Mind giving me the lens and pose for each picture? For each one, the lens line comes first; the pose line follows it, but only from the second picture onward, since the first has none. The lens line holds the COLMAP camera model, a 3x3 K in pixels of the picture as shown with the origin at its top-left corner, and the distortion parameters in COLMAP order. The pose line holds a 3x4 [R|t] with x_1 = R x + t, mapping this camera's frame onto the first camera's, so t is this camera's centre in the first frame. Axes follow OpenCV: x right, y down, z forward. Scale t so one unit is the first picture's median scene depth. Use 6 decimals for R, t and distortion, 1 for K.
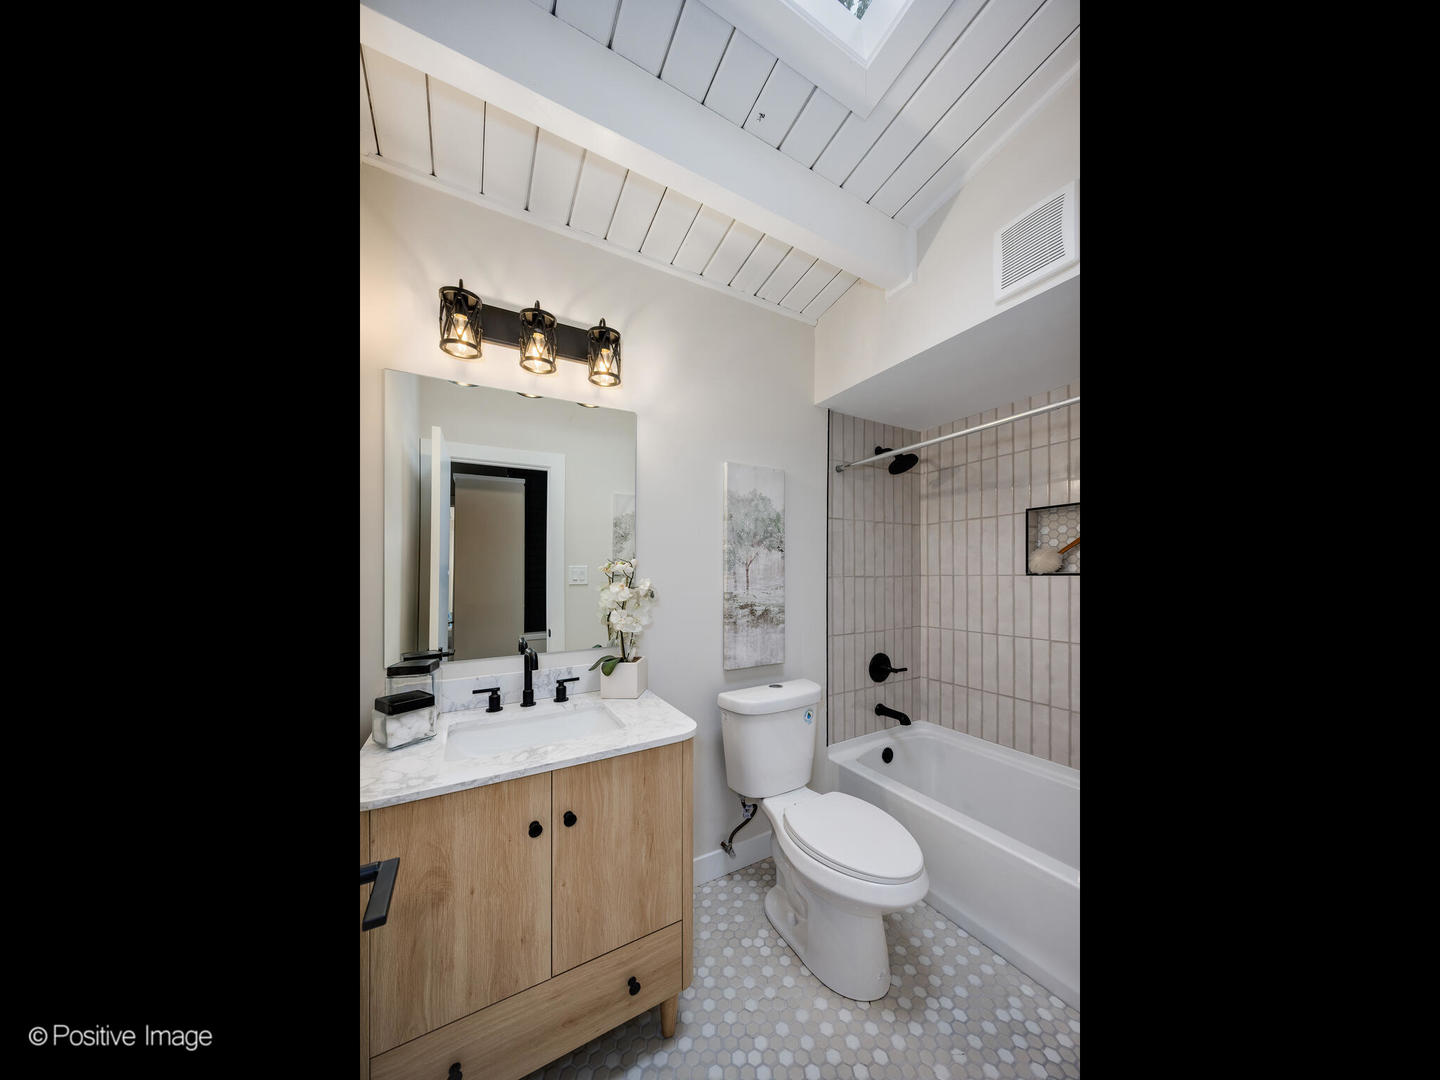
lens RADIAL K [[475.1, 0, 732.4], [0, 475.1, 540.7], [0, 0, 1]] dist [-0.001188, -0.000107]
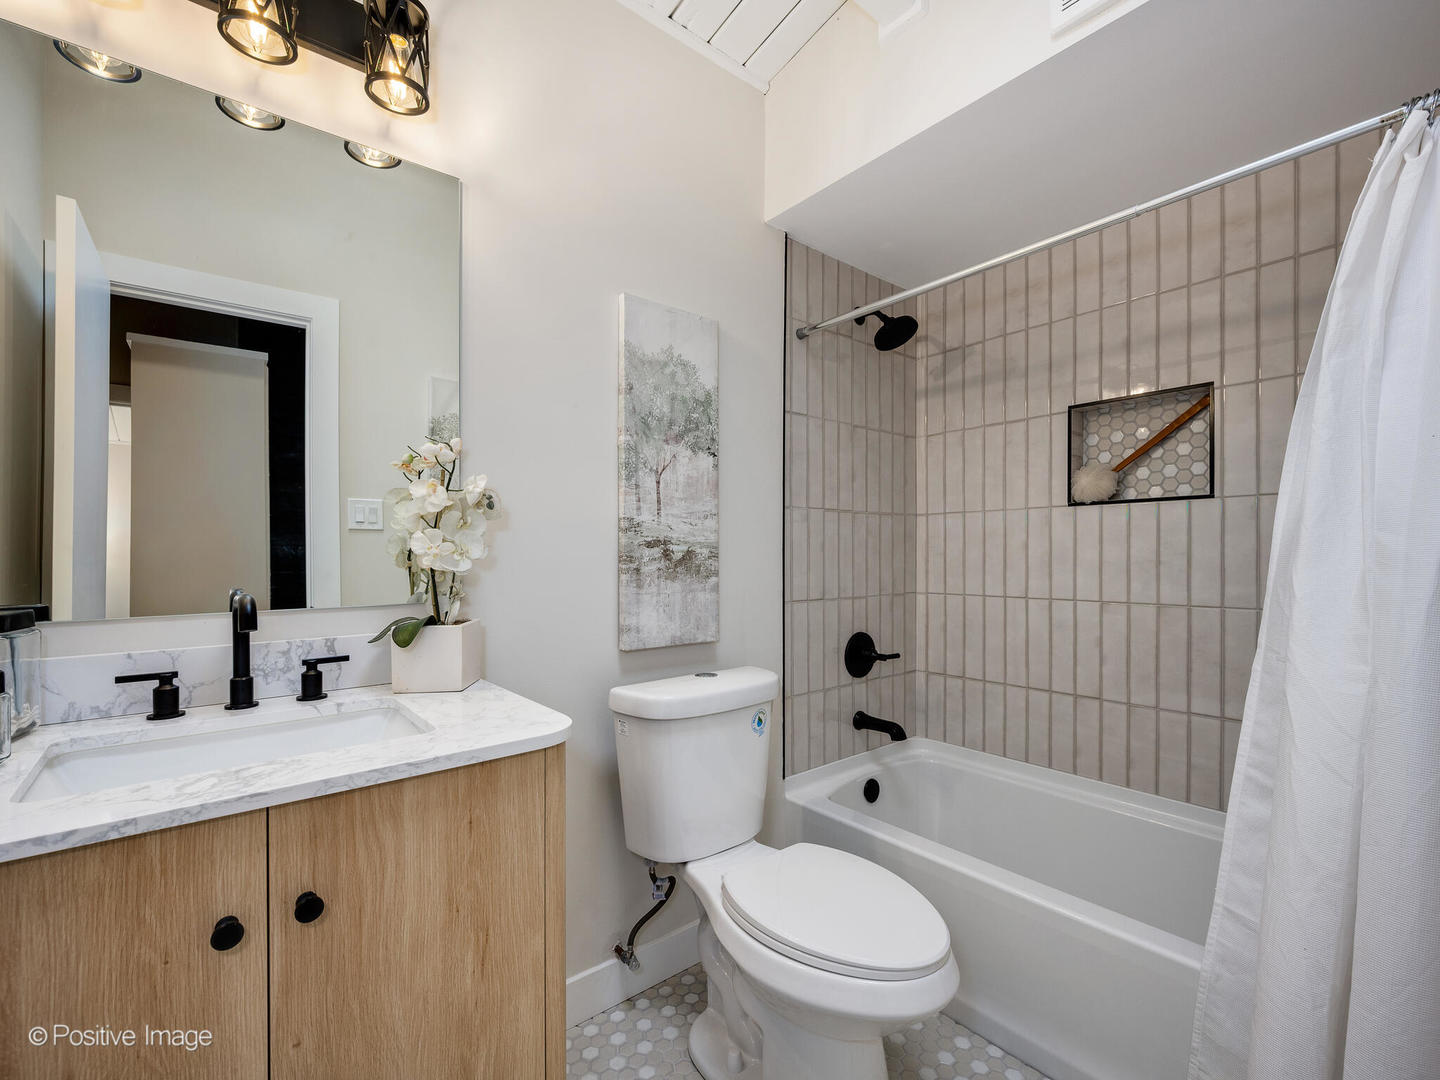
lens RADIAL K [[631.8, 0, 719.2], [0, 631.8, 550.7], [0, 0, 1]] dist [-0.000081, -0.000438]
pose [[0.988474, -0.003388, 0.151355, -0.013368], [0.006333, 0.999800, -0.018981, 0.162282], [-0.151261, 0.019721, 0.988297, 0.196586]]
